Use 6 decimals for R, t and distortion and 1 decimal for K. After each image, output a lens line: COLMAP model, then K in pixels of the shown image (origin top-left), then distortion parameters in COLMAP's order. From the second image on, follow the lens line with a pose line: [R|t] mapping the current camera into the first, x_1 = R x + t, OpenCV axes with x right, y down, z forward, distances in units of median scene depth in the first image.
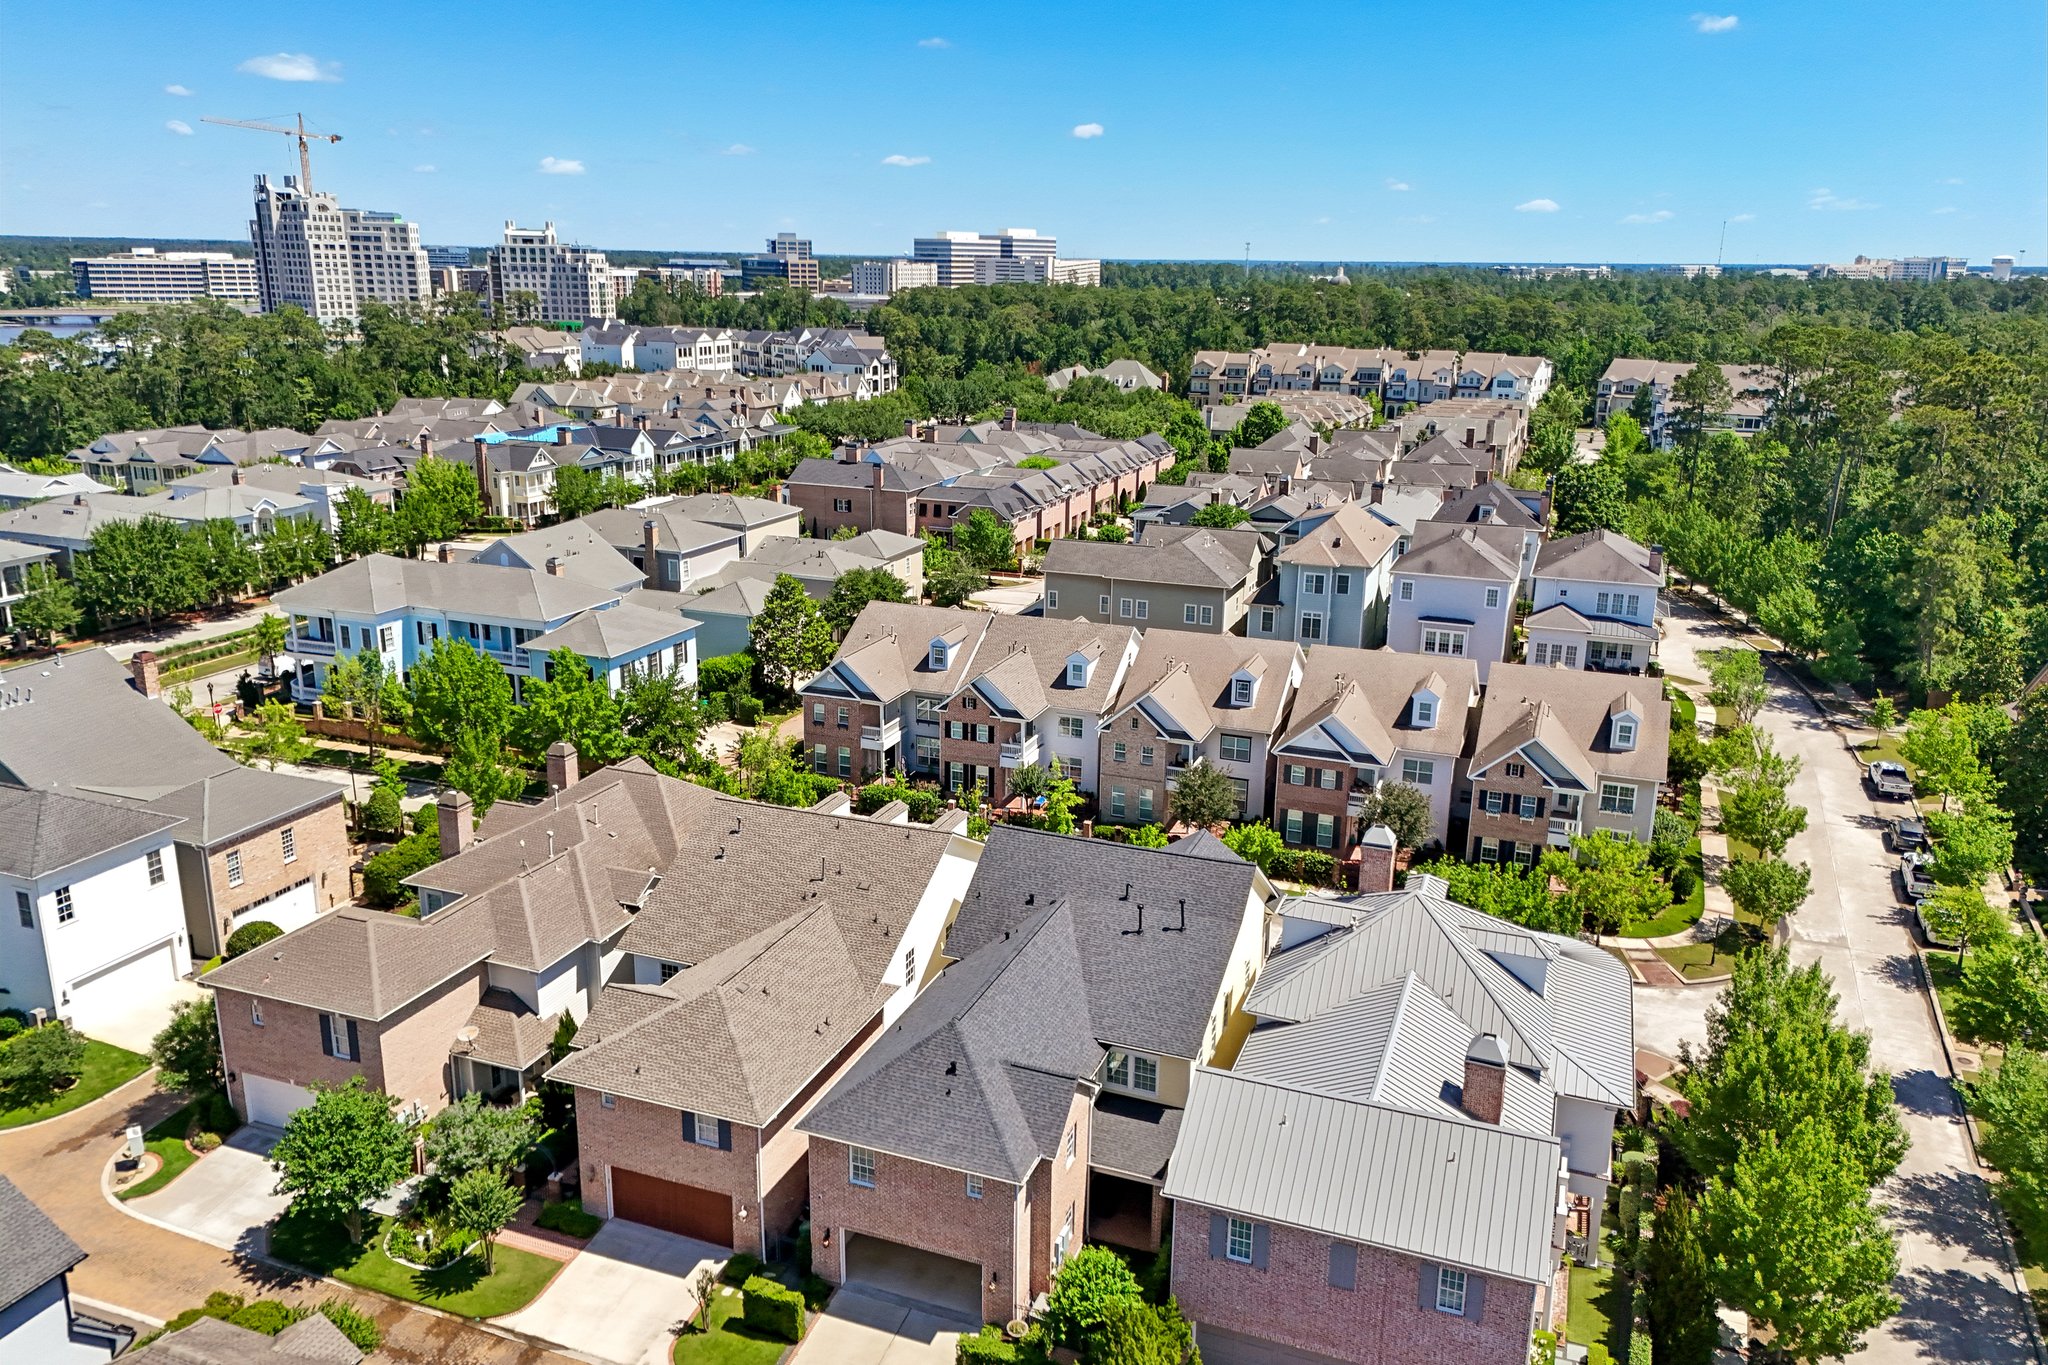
lens RADIAL K [[1490.5, 0, 1024.0], [0, 1490.5, 682.5], [0, 0, 1]] dist [0.091642, -0.100871]
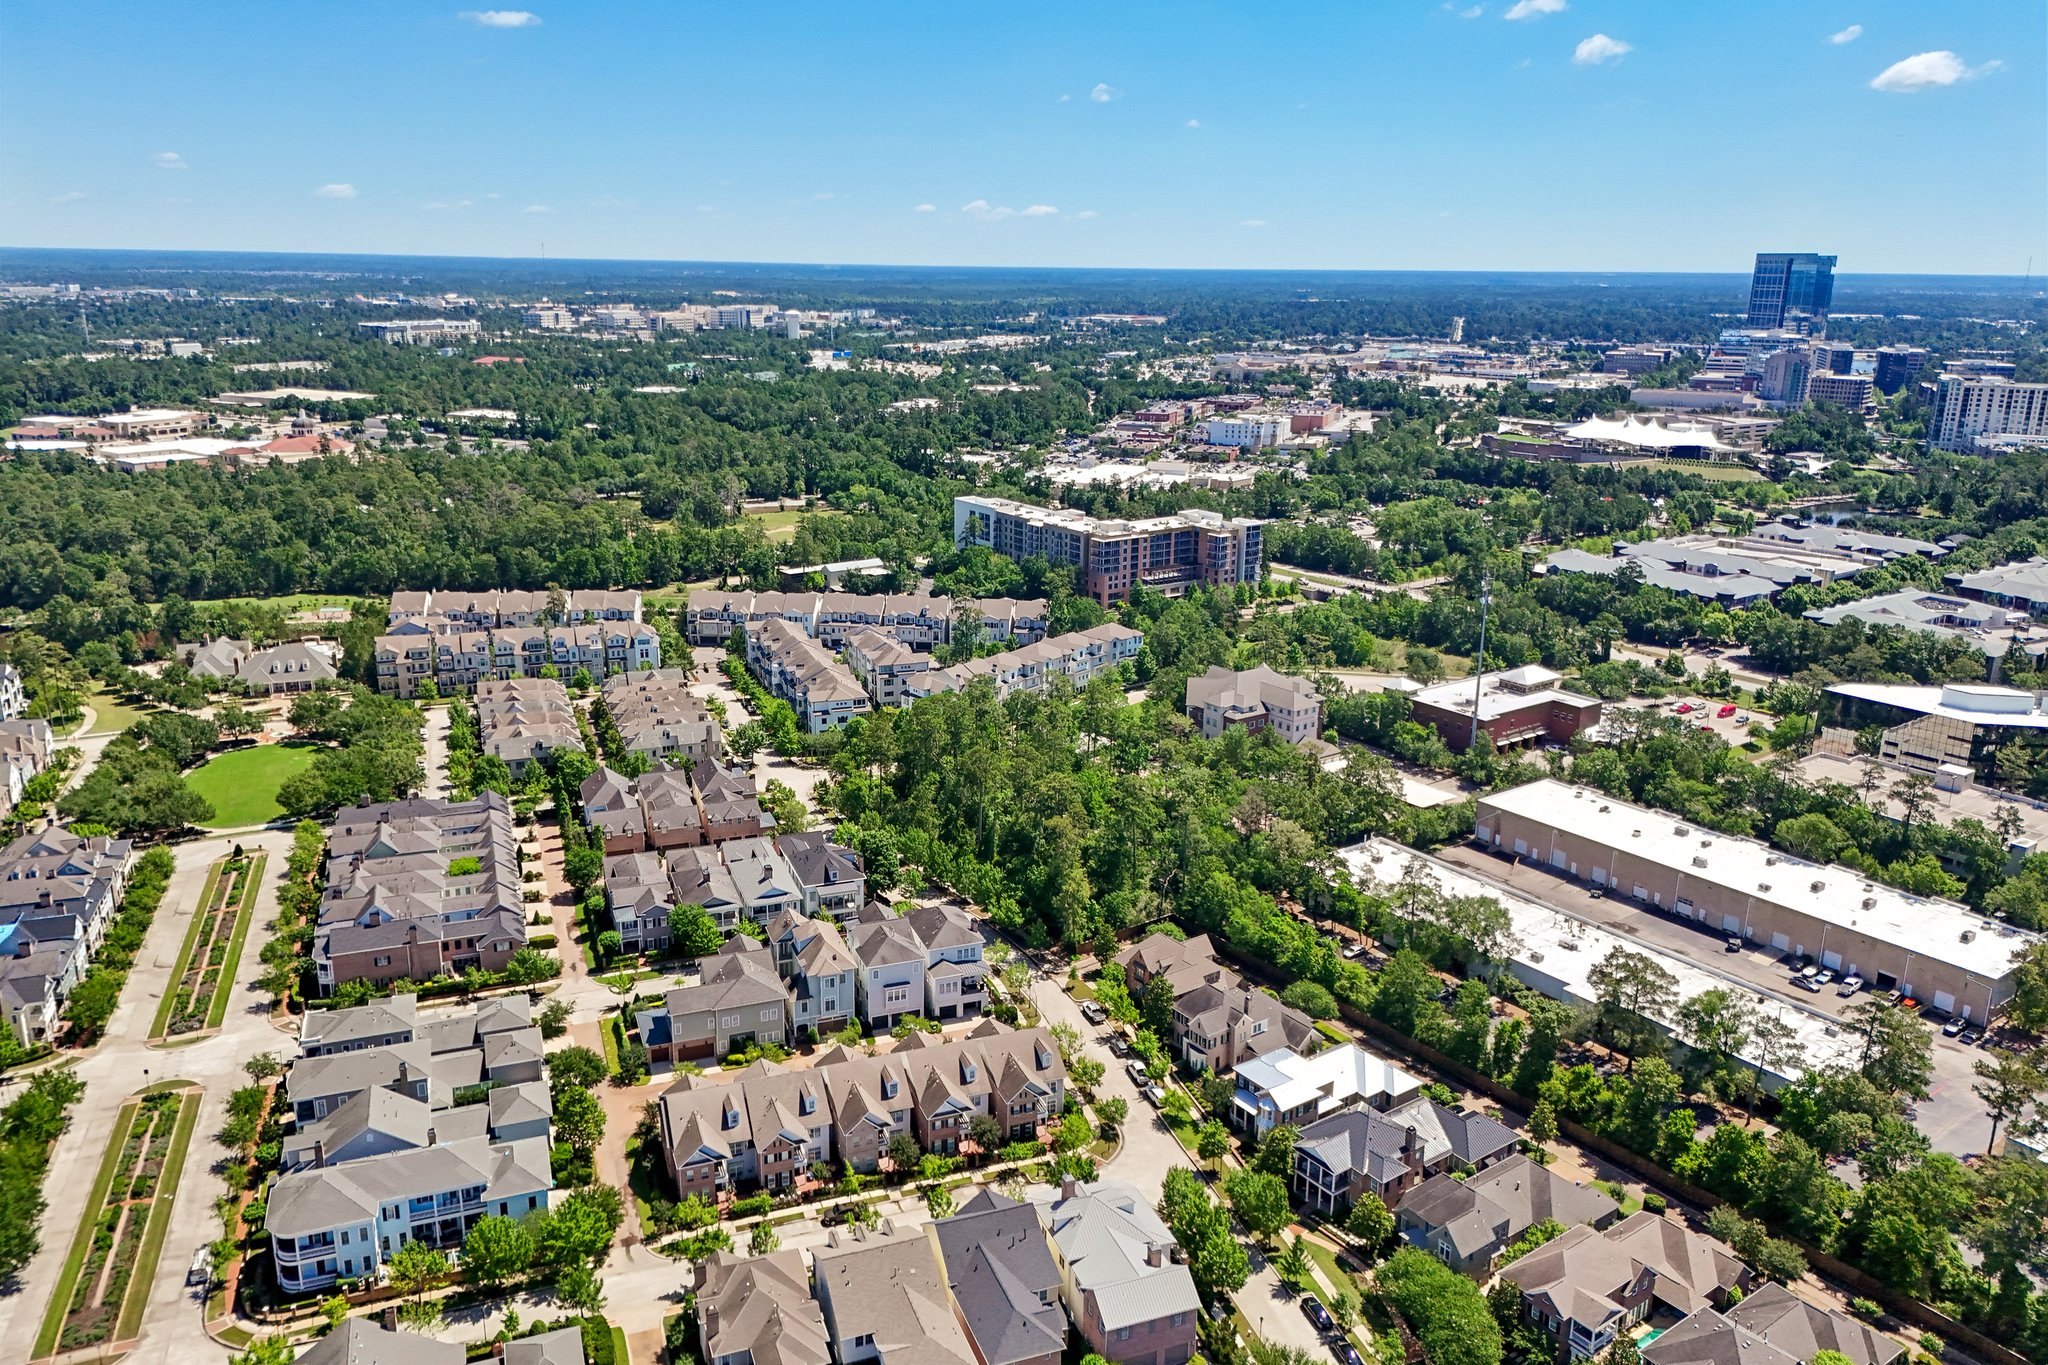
lens RADIAL K [[1492.9, 0, 1026.2], [0, 1492.9, 691.7], [0, 0, 1]] dist [0.098333, -0.114661]
pose [[0.746806, -0.186091, 0.638476, -0.769364], [0.176789, 0.981061, 0.079157, -0.542641], [-0.641114, 0.053761, 0.765561, -0.621509]]
